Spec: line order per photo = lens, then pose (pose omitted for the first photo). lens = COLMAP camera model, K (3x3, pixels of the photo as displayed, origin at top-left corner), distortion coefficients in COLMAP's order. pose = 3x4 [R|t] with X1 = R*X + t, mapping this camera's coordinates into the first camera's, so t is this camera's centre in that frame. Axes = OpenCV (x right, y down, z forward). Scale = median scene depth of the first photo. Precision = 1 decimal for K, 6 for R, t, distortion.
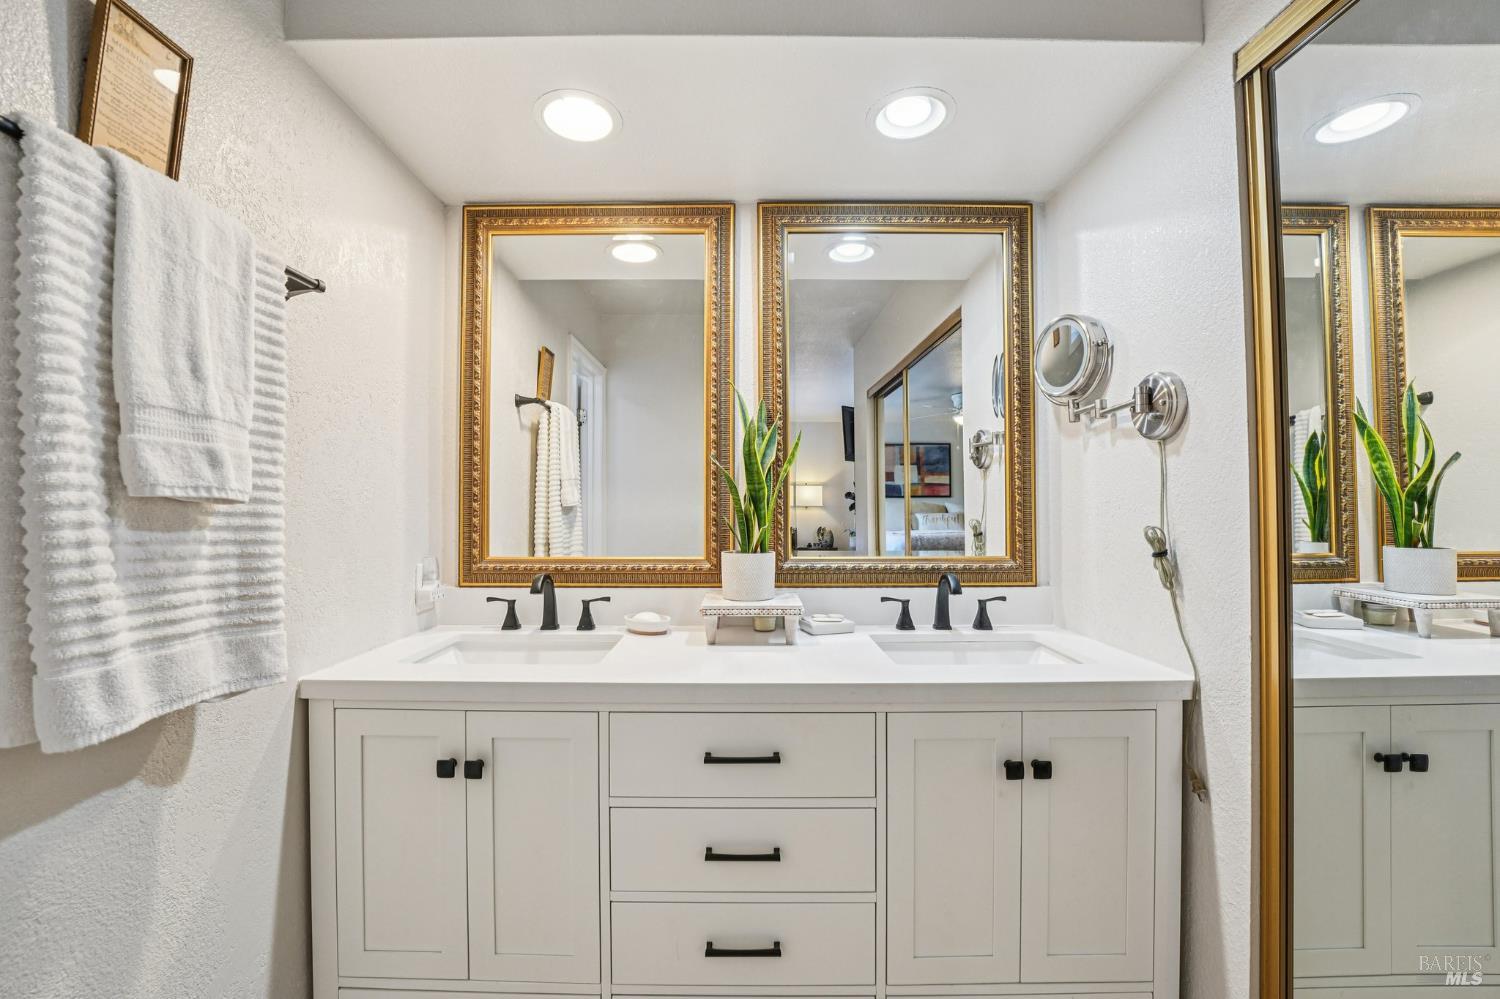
lens RADIAL K [[612.4, 0, 740.8], [0, 612.4, 499.7], [0, 0, 1]] dist [-0.022191, 0.000297]
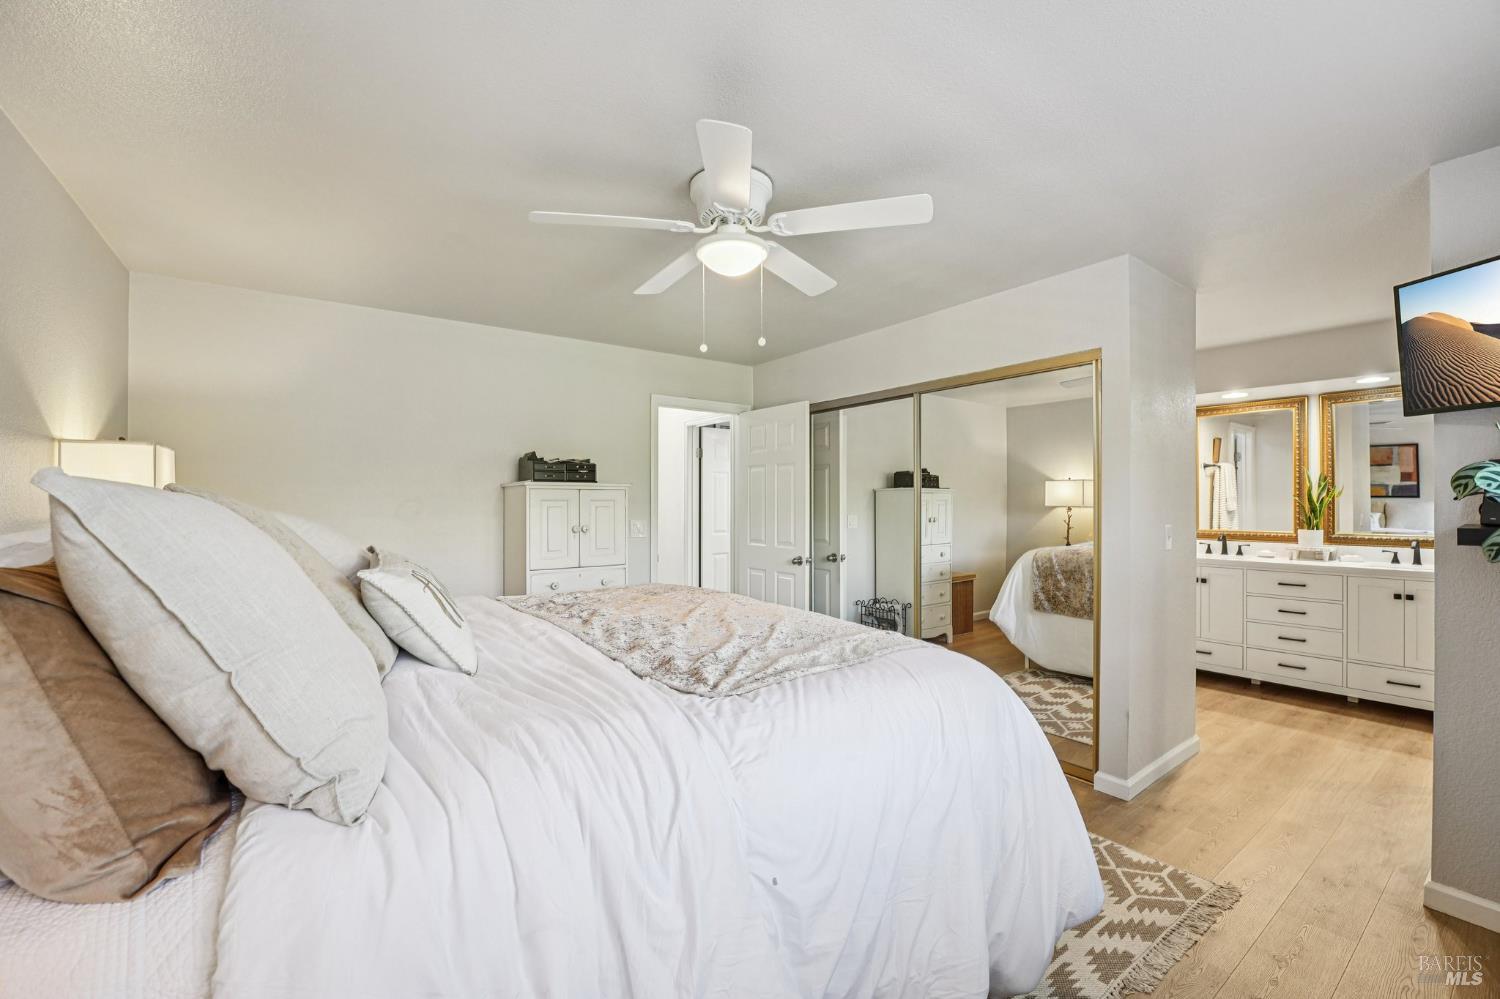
lens RADIAL K [[612.4, 0, 740.8], [0, 612.4, 499.7], [0, 0, 1]] dist [-0.022191, 0.000297]
pose [[0.584407, -0.003870, -0.811451, 0.678509], [0.014937, 0.999871, 0.005988, -0.101602], [0.811323, -0.015620, 0.584390, -2.559161]]
